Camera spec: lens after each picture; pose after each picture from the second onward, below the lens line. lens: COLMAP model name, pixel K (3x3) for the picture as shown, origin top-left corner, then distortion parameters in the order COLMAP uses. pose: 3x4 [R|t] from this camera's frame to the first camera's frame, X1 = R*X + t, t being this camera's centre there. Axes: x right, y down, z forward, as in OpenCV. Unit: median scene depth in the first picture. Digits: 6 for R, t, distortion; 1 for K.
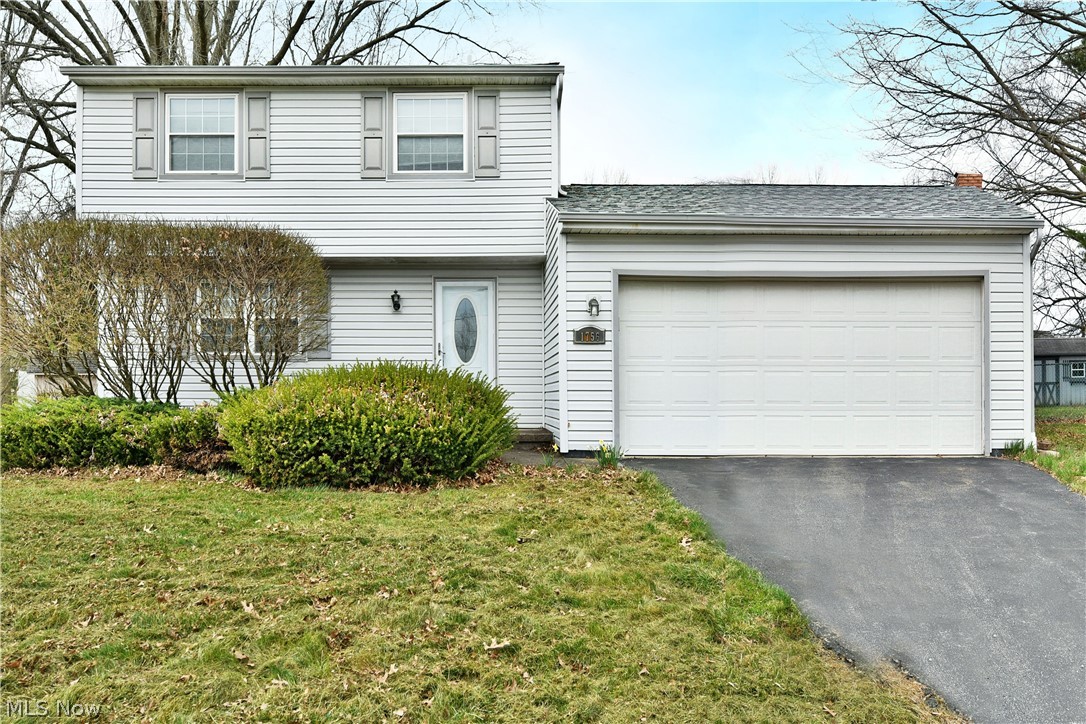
lens RADIAL K [[650.1, 0, 542.9], [0, 650.1, 367.4], [0, 0, 1]] dist [-0.013859, -0.005144]
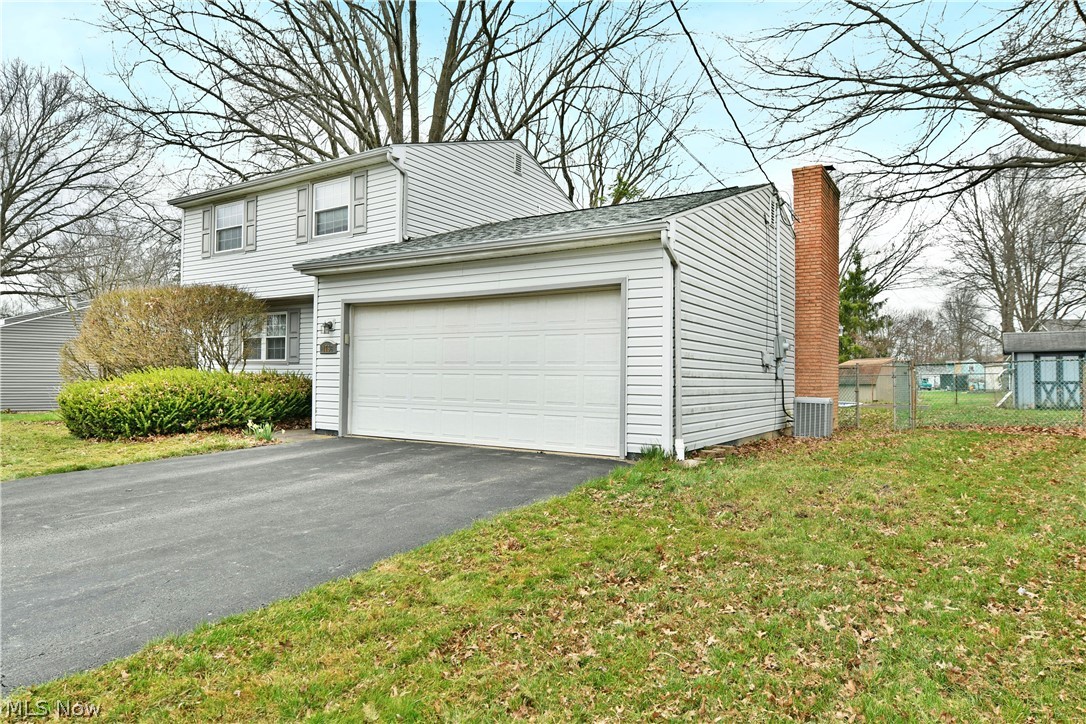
lens RADIAL K [[650.1, 0, 542.5], [0, 650.1, 359.8], [0, 0, 1]] dist [-0.013859, -0.005144]
pose [[0.839466, -0.004279, -0.543395, 1.139263], [-0.005843, 0.999840, -0.016901, -0.001437], [0.543381, 0.017363, 0.839307, 0.062502]]
